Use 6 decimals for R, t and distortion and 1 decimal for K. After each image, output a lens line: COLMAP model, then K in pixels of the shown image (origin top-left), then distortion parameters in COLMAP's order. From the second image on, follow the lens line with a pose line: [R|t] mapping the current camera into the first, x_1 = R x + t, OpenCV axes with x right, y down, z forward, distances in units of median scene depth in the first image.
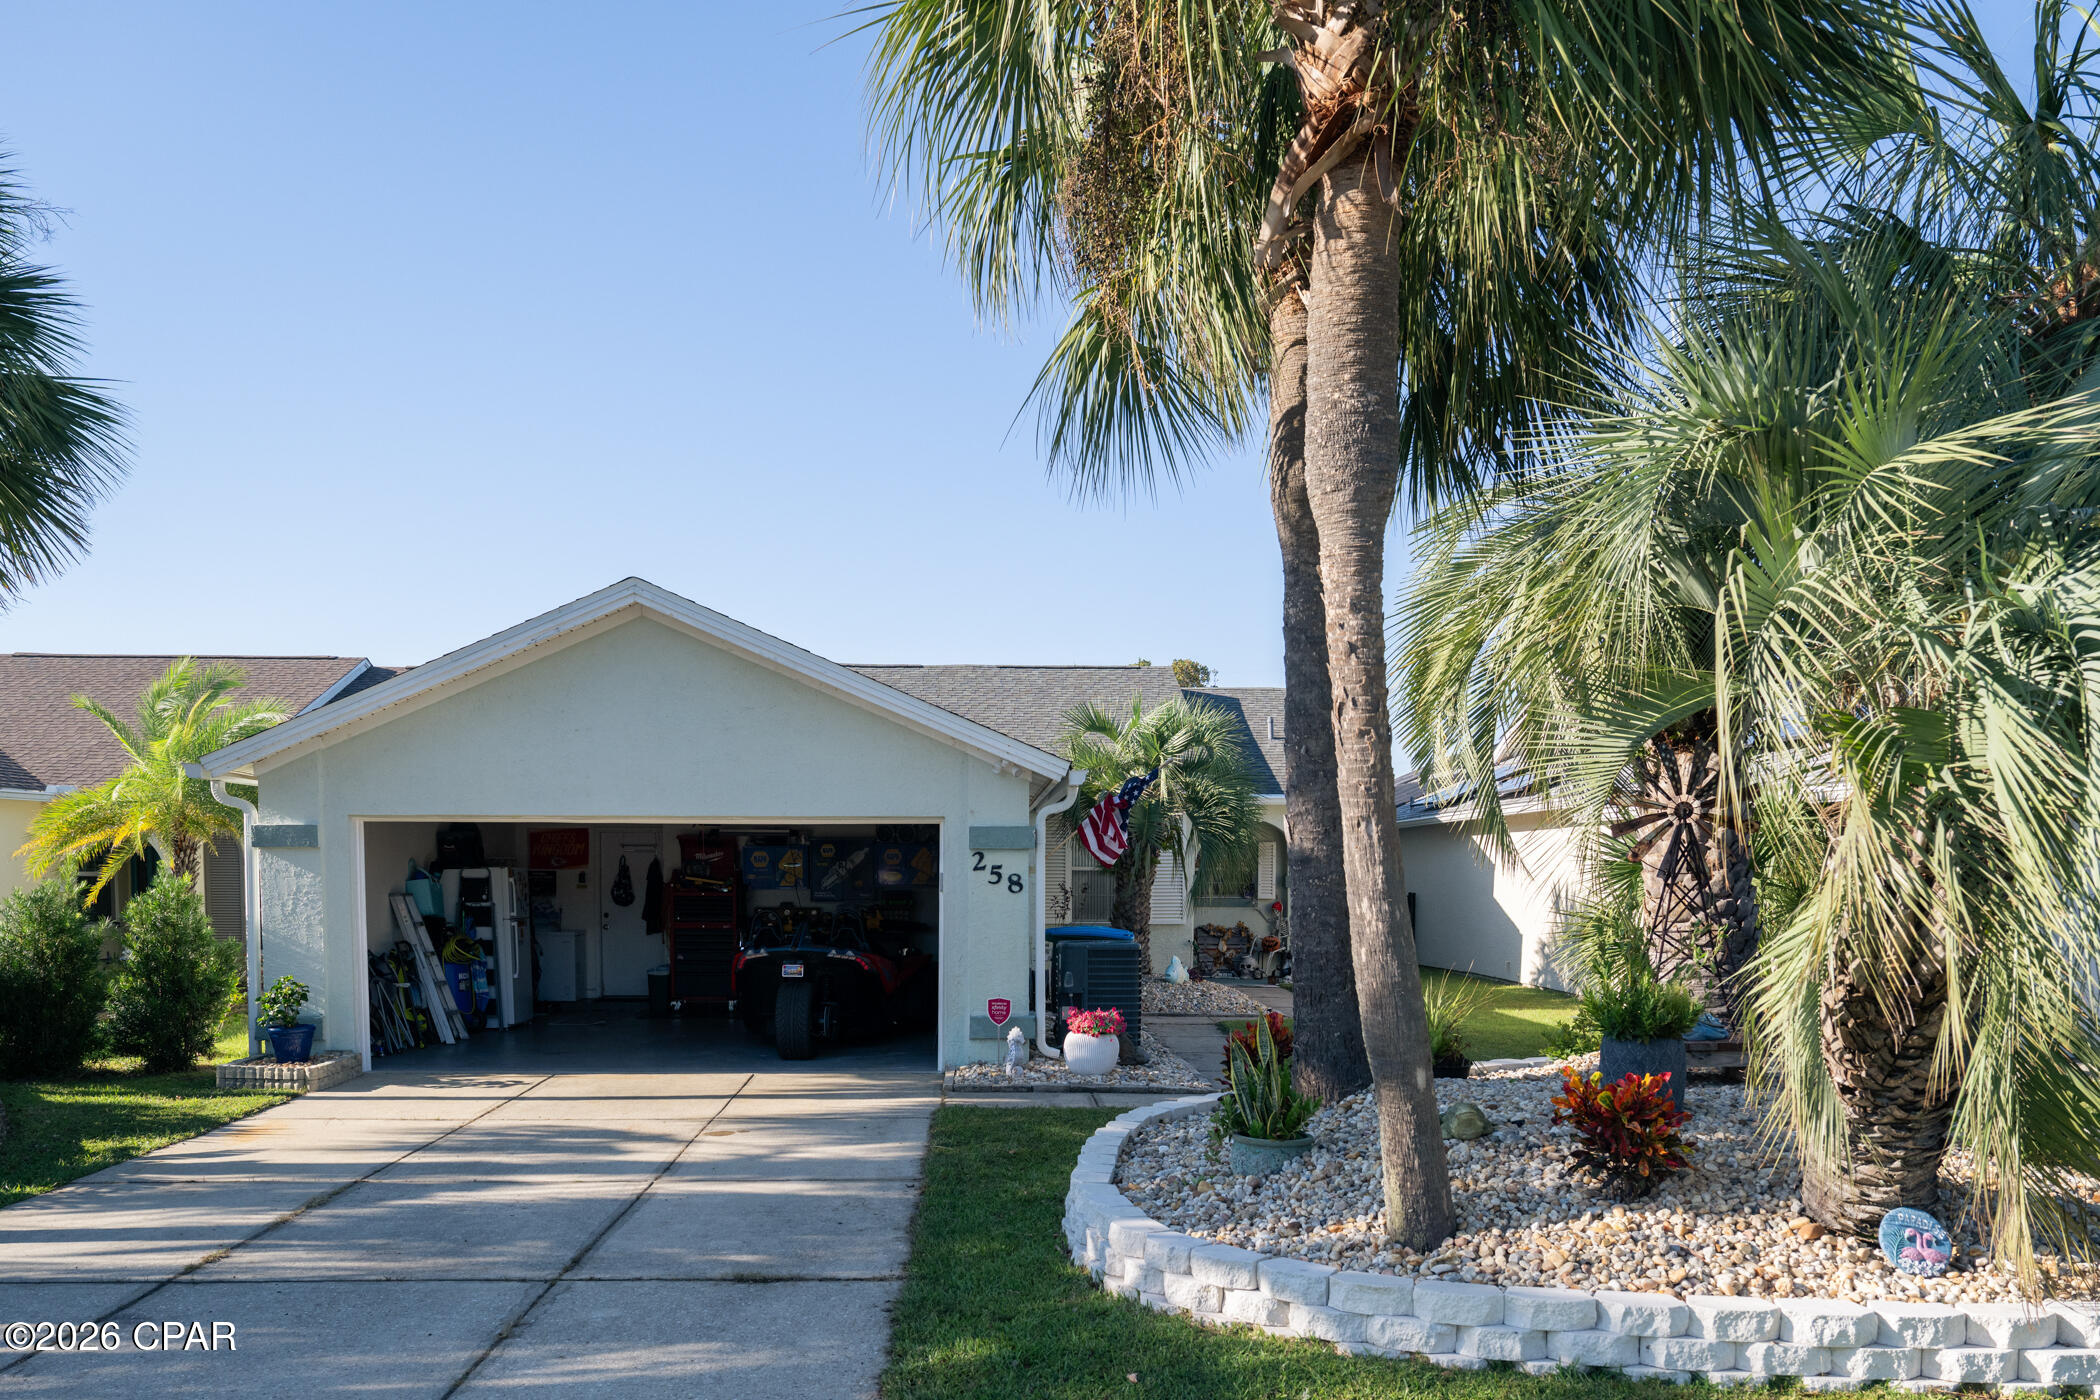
lens RADIAL K [[1603.0, 0, 1038.1], [0, 1603.0, 998.8], [0, 0, 1]] dist [0.003319, -0.001690]
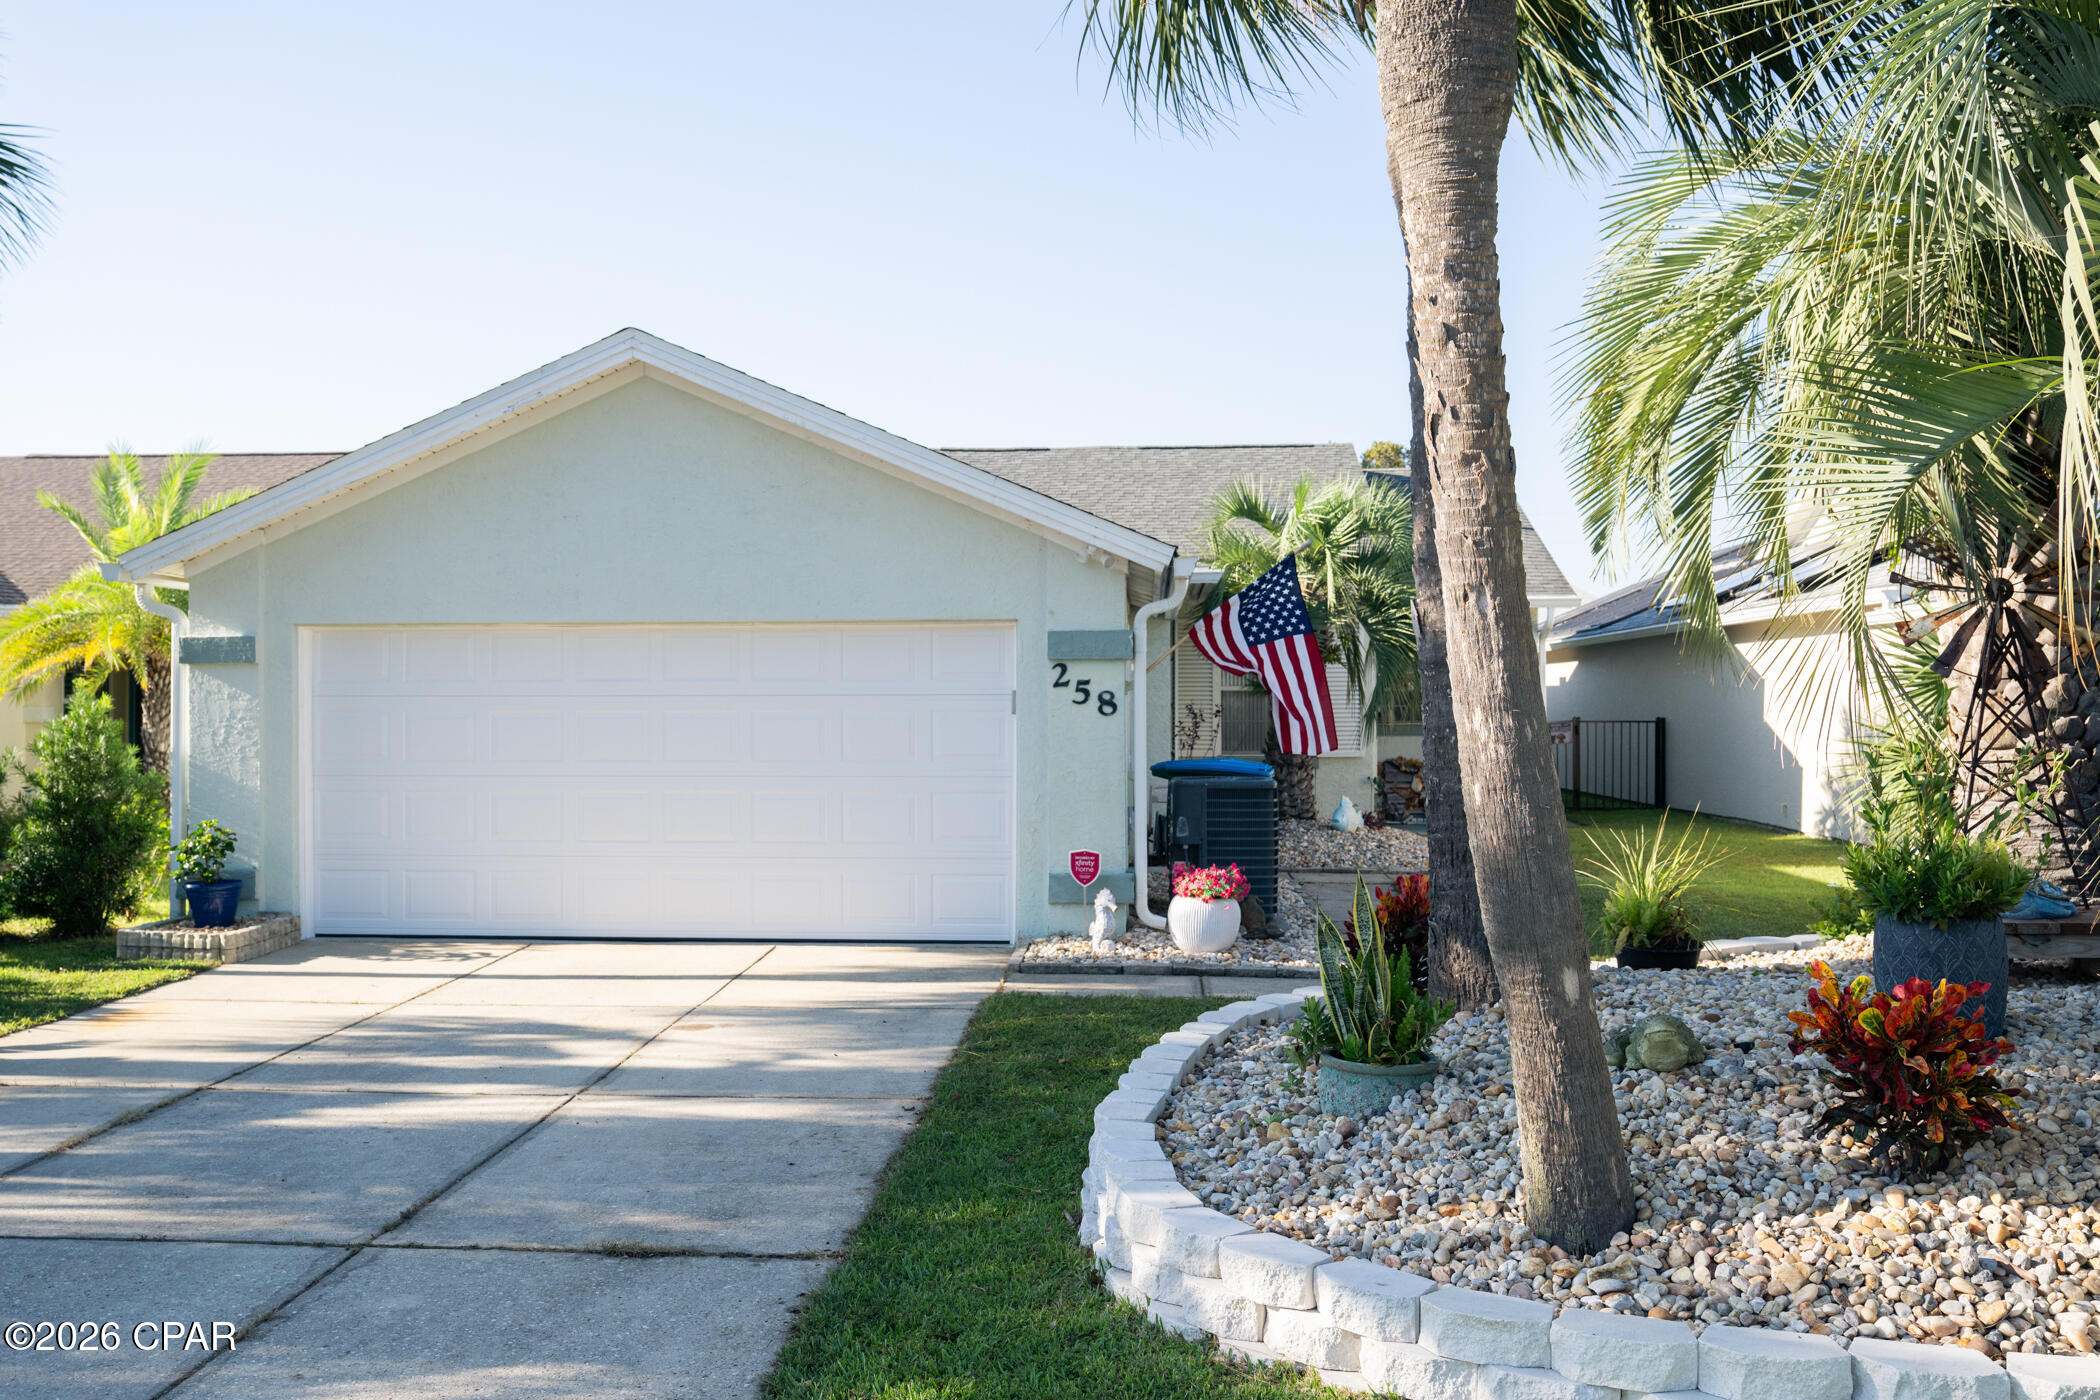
lens RADIAL K [[1862.8, 0, 1022.5], [0, 1862.8, 720.9], [0, 0, 1]] dist [0.003242, -0.009114]
pose [[0.993684, -0.003817, -0.112151, 0.072122], [-0.003759, 0.997728, -0.067269, -0.003731], [0.112153, 0.067266, 0.991412, 0.153299]]
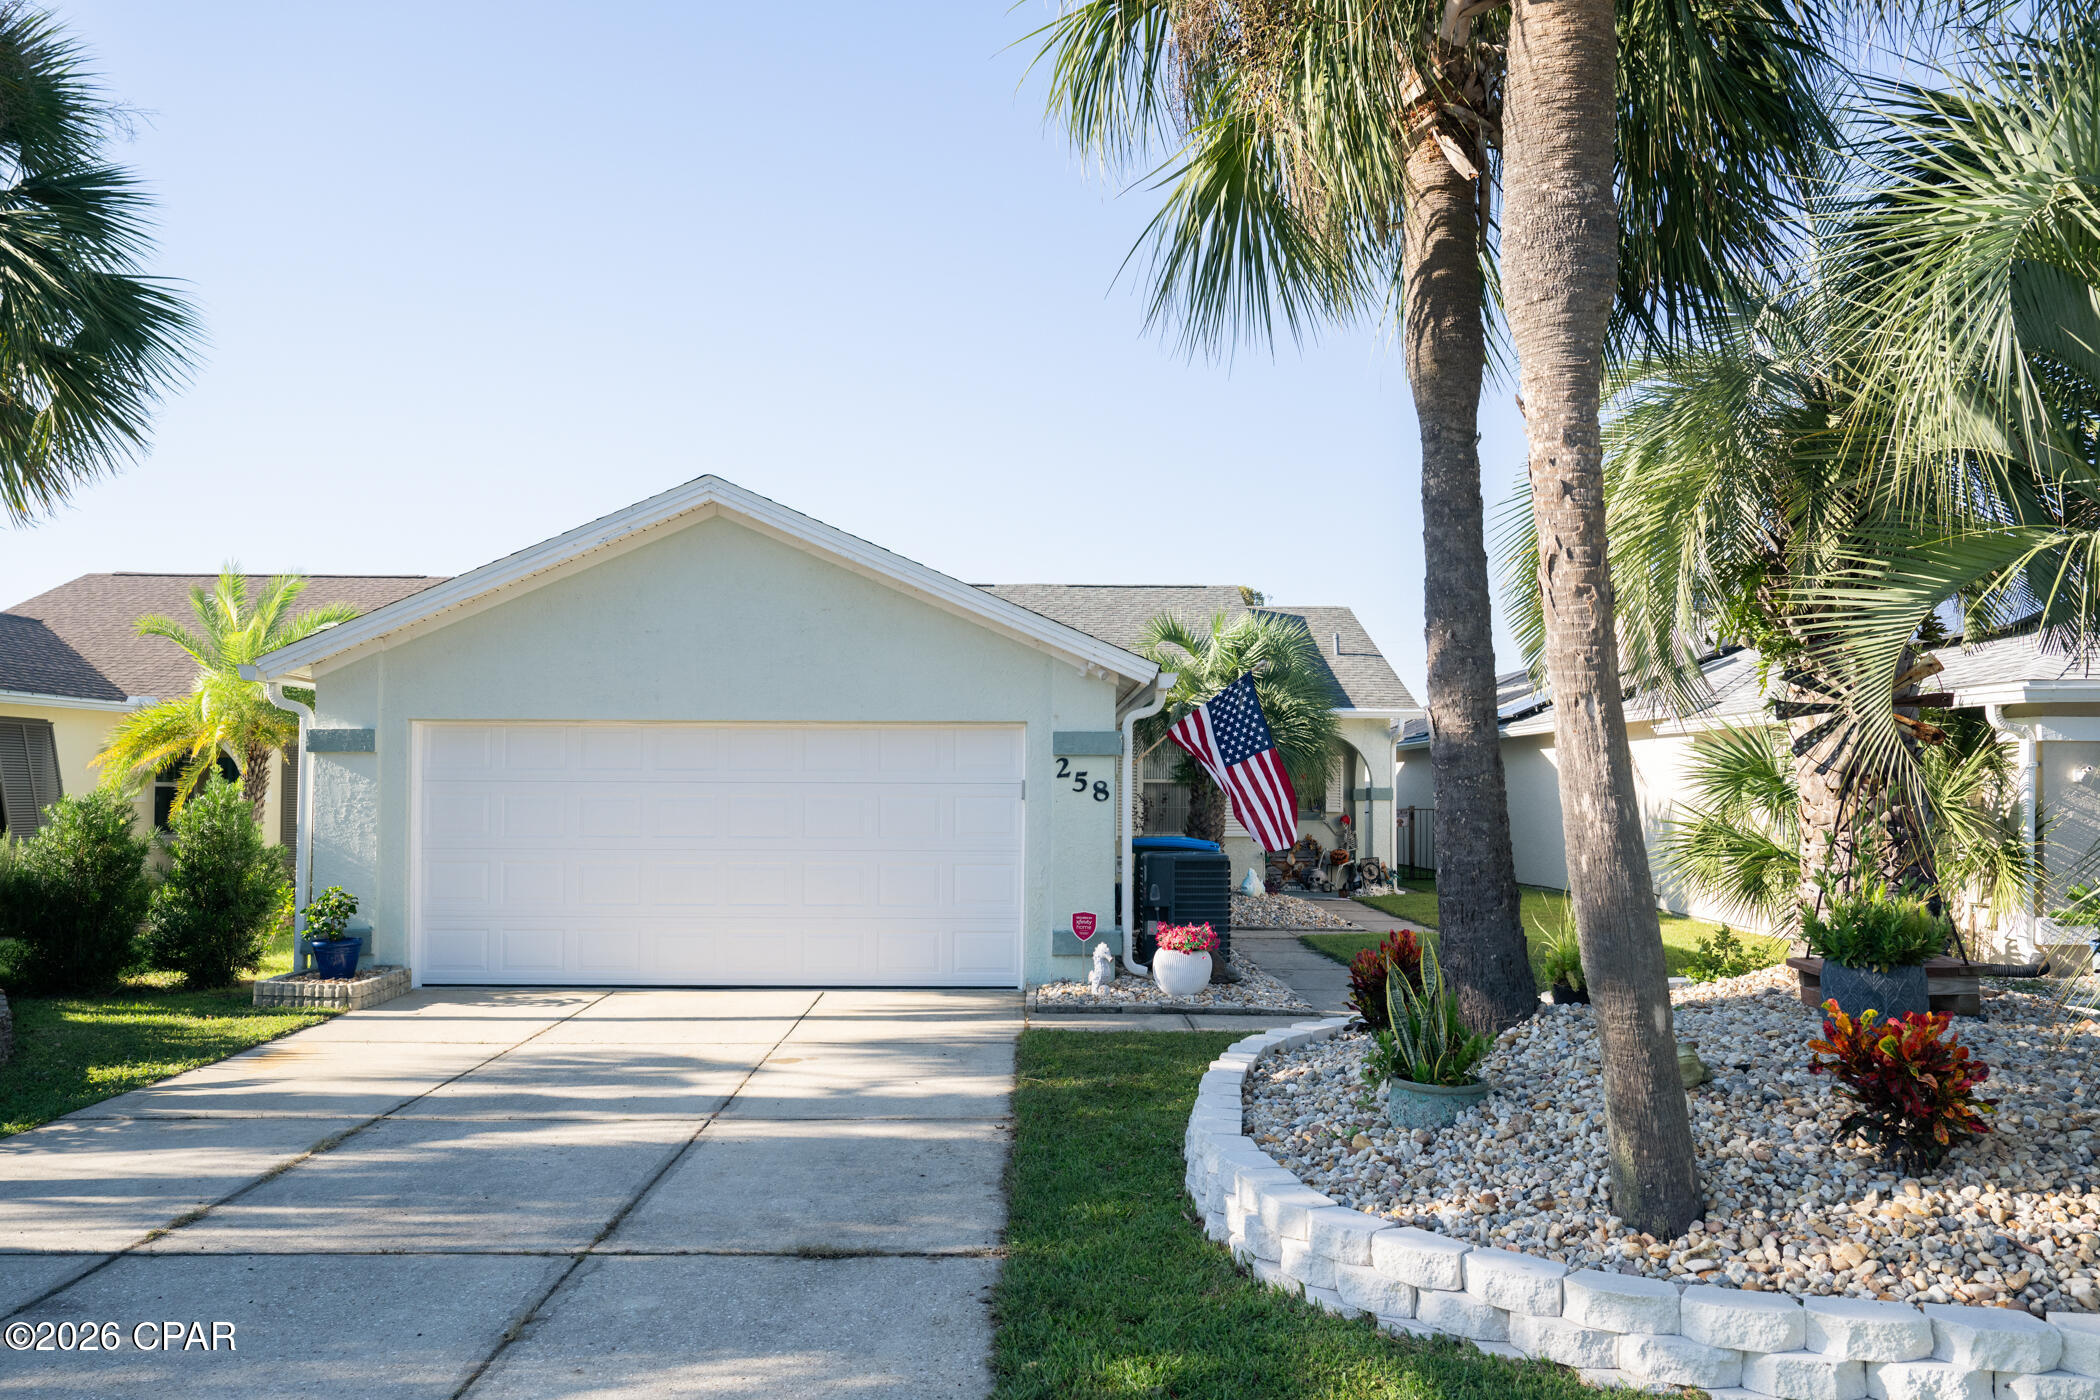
lens RADIAL K [[1508.5, 0, 1067.1], [0, 1508.5, 776.8], [0, 0, 1]] dist [0.003009, -0.001338]
pose [[0.999878, 0.001466, -0.015573, -0.031685], [-0.002831, 0.996121, -0.087950, -0.002435], [0.015384, 0.087984, 0.996003, 0.164844]]
